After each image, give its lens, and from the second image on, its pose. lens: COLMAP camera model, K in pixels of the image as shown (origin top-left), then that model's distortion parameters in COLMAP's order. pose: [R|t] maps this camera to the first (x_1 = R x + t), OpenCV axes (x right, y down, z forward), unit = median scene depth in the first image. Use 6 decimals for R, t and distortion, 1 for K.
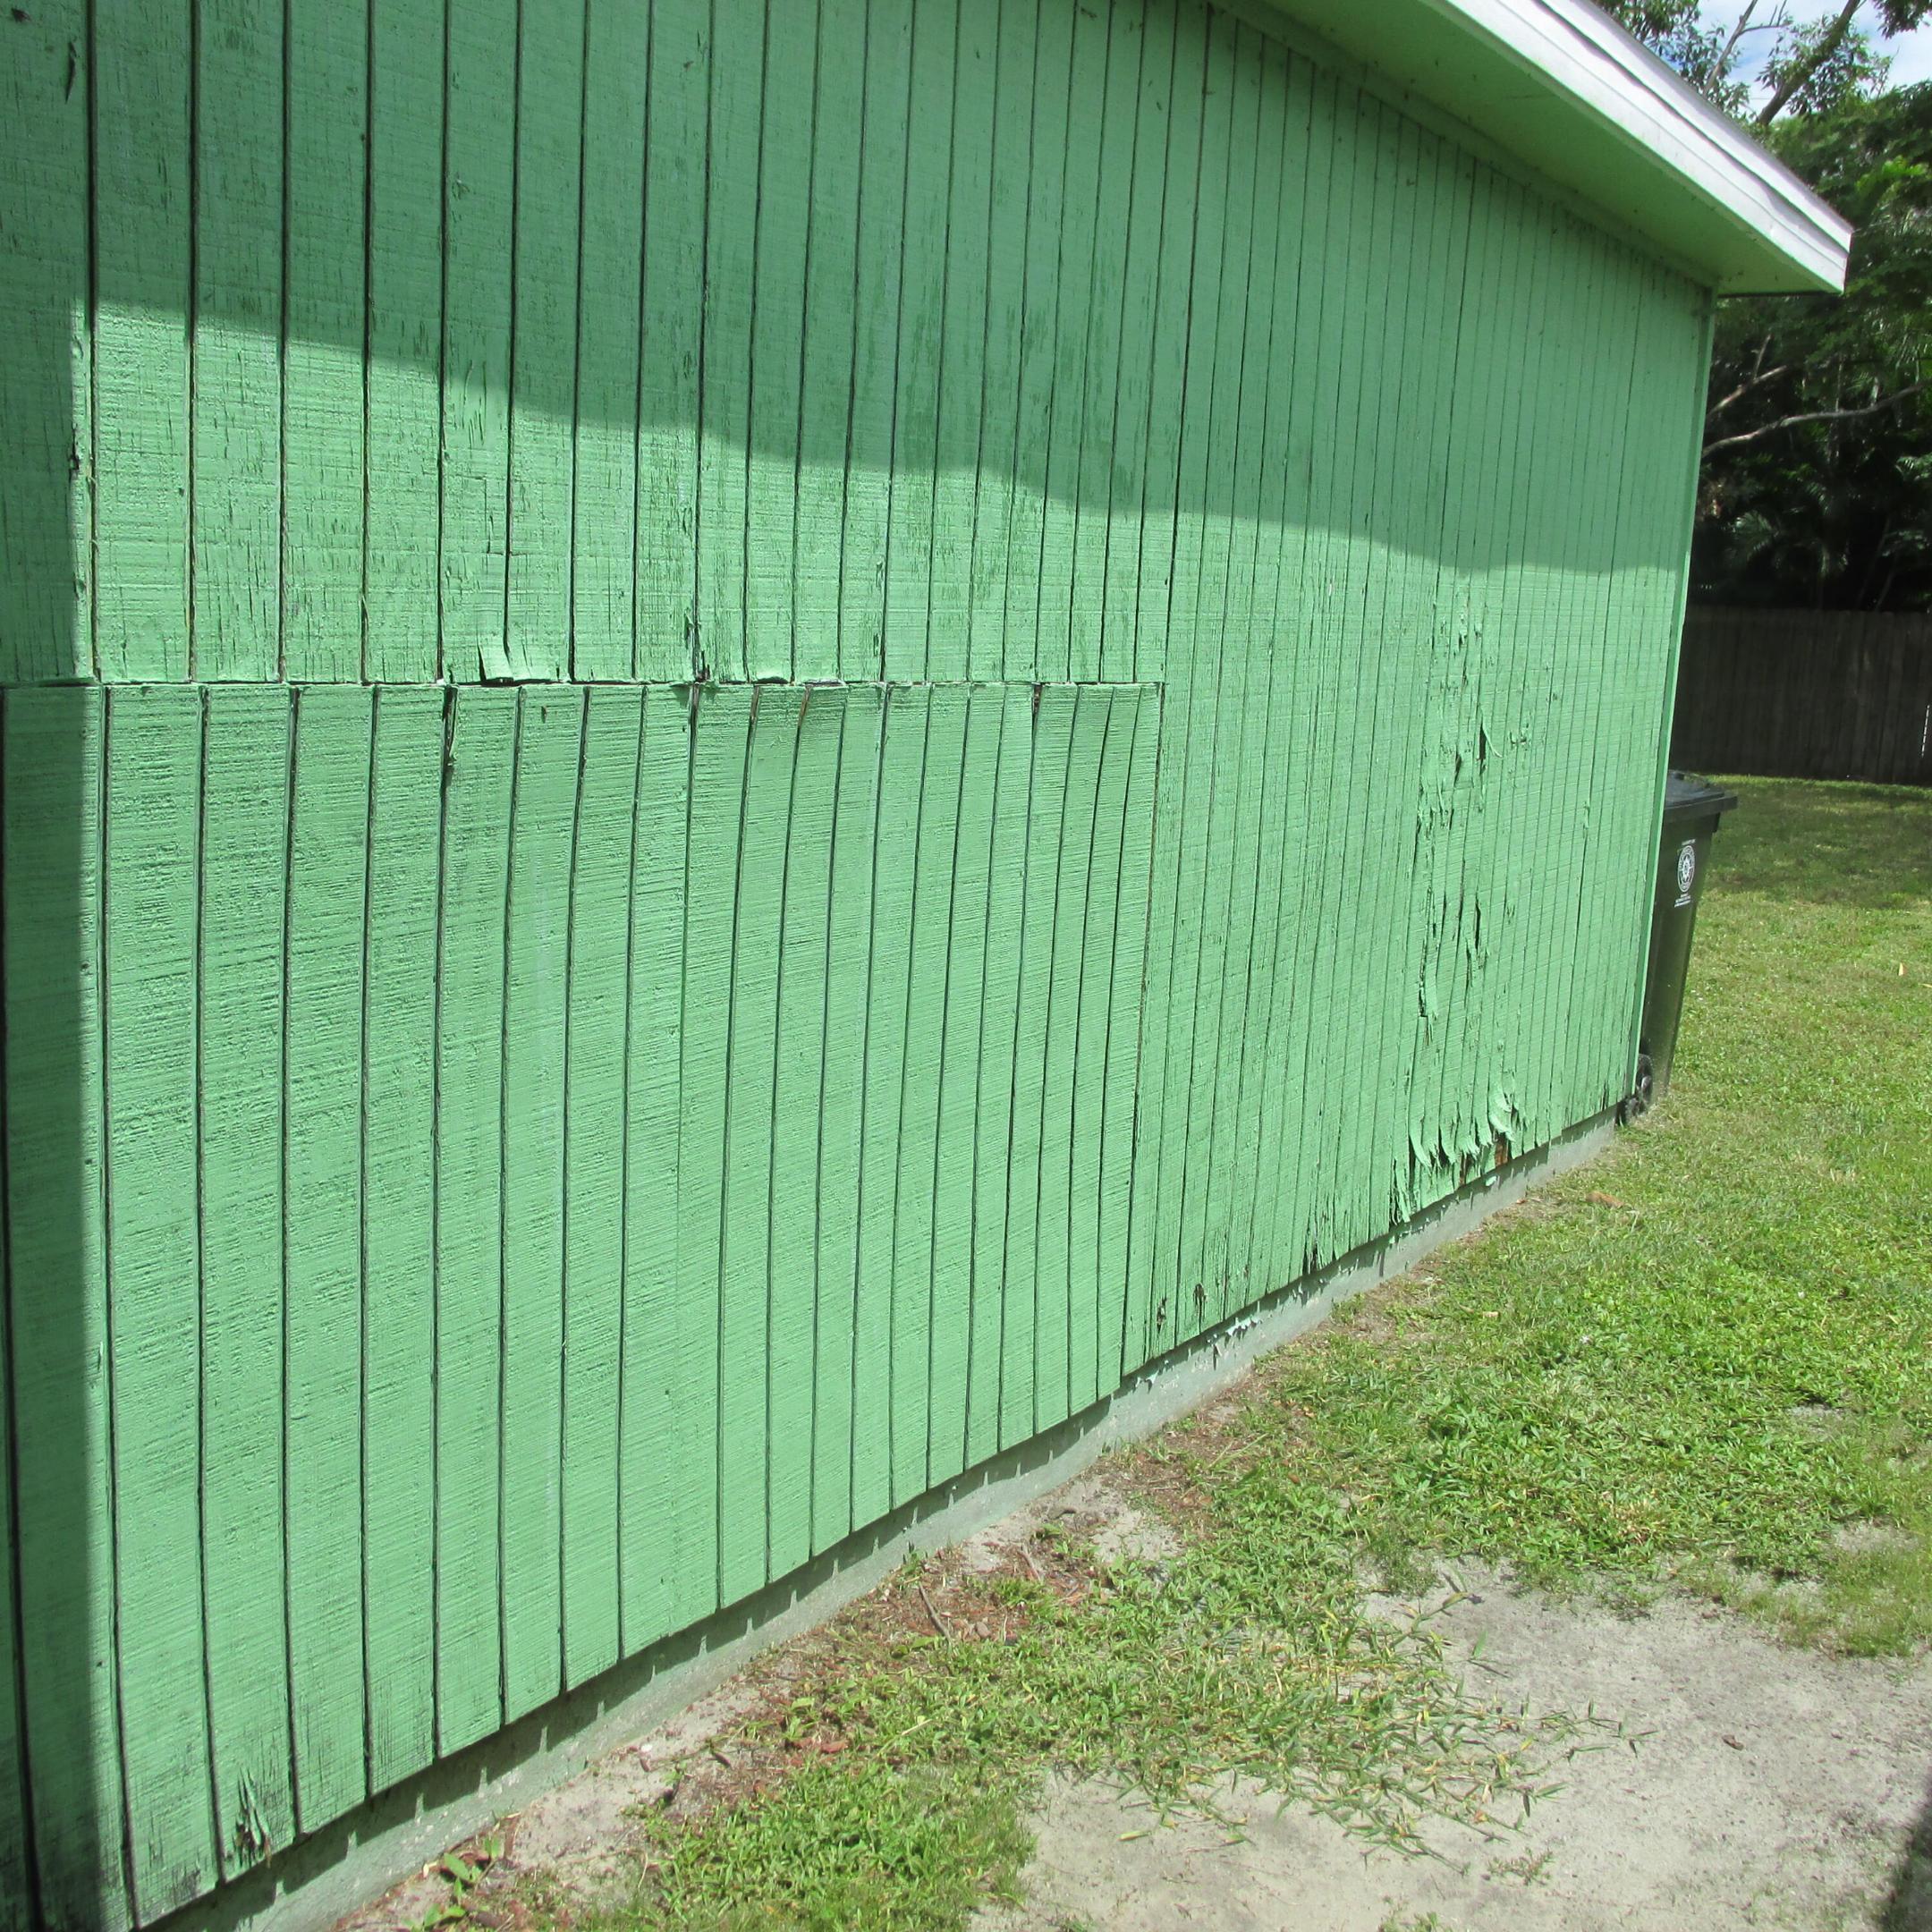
lens RADIAL K [[2161.3, 0, 966.0], [0, 2161.3, 966.0], [0, 0, 1]] dist [-0.002542, -0.056208]
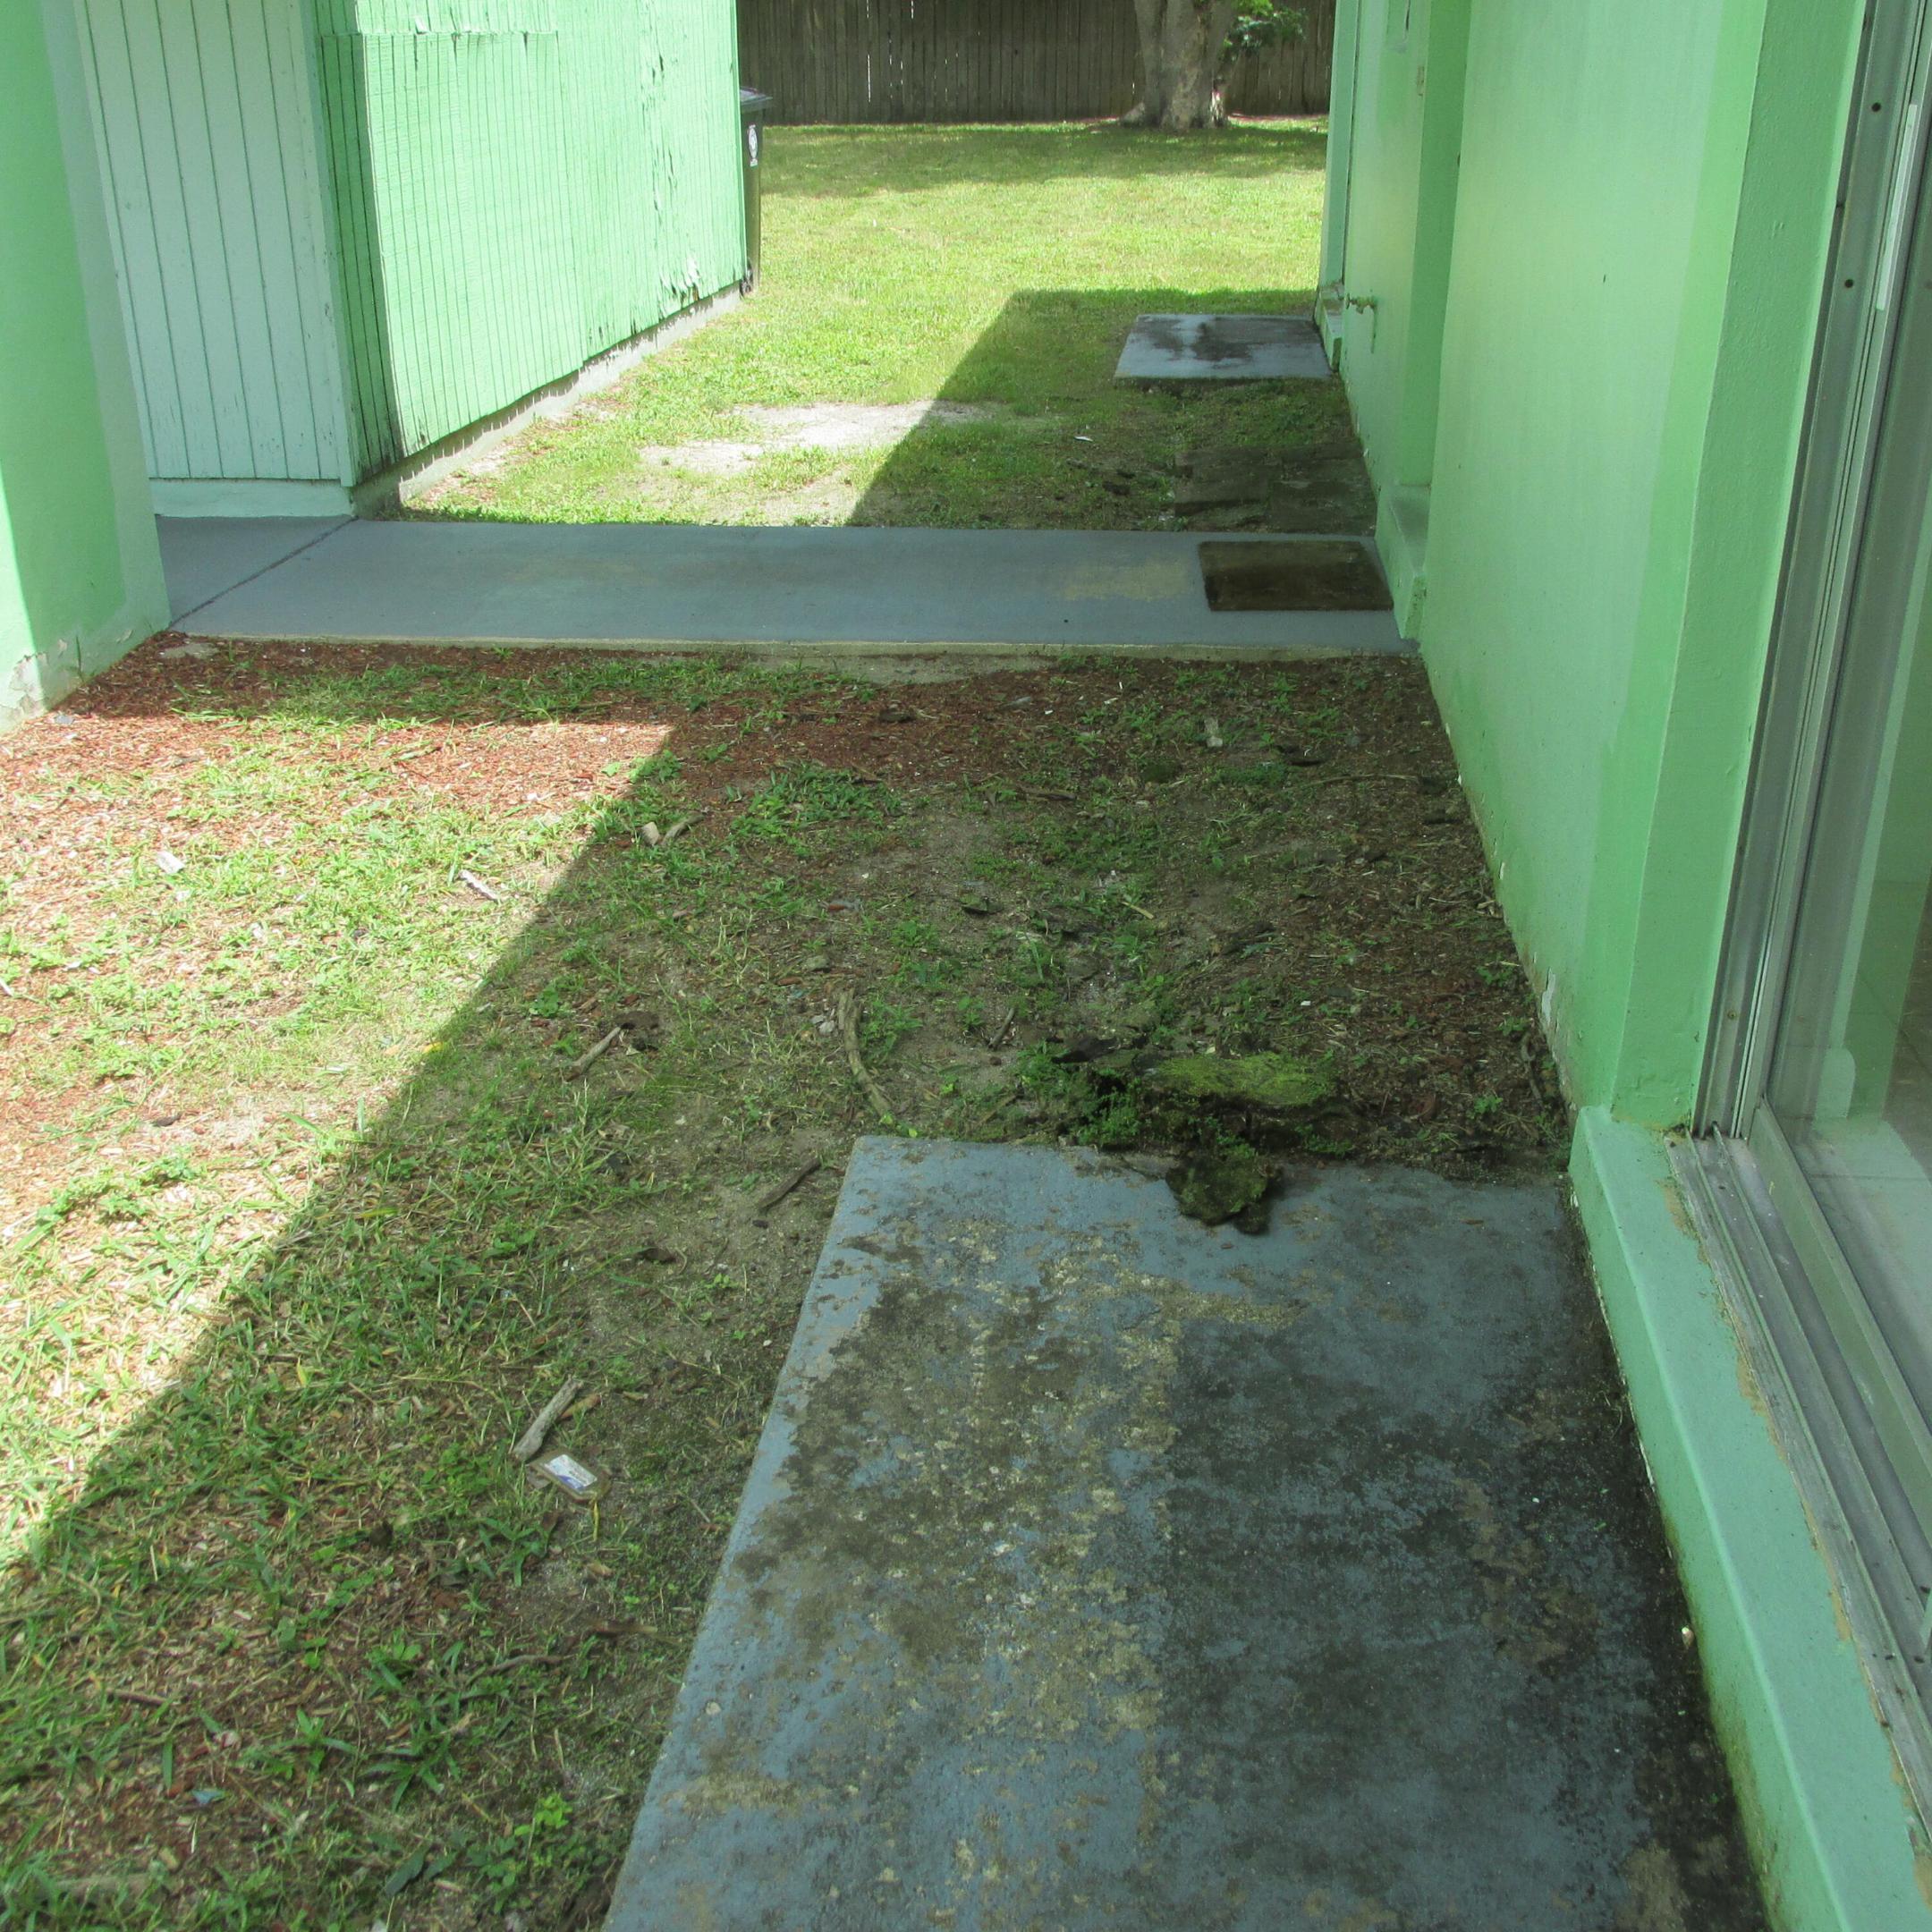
lens RADIAL K [[2161.3, 0, 966.0], [0, 2161.3, 966.0], [0, 0, 1]] dist [-0.002542, -0.056208]
pose [[0.894031, -0.230374, 0.384236, -0.353514], [0.124197, 0.951490, 0.281499, 0.125016], [-0.430447, -0.203948, 0.879273, -0.781524]]
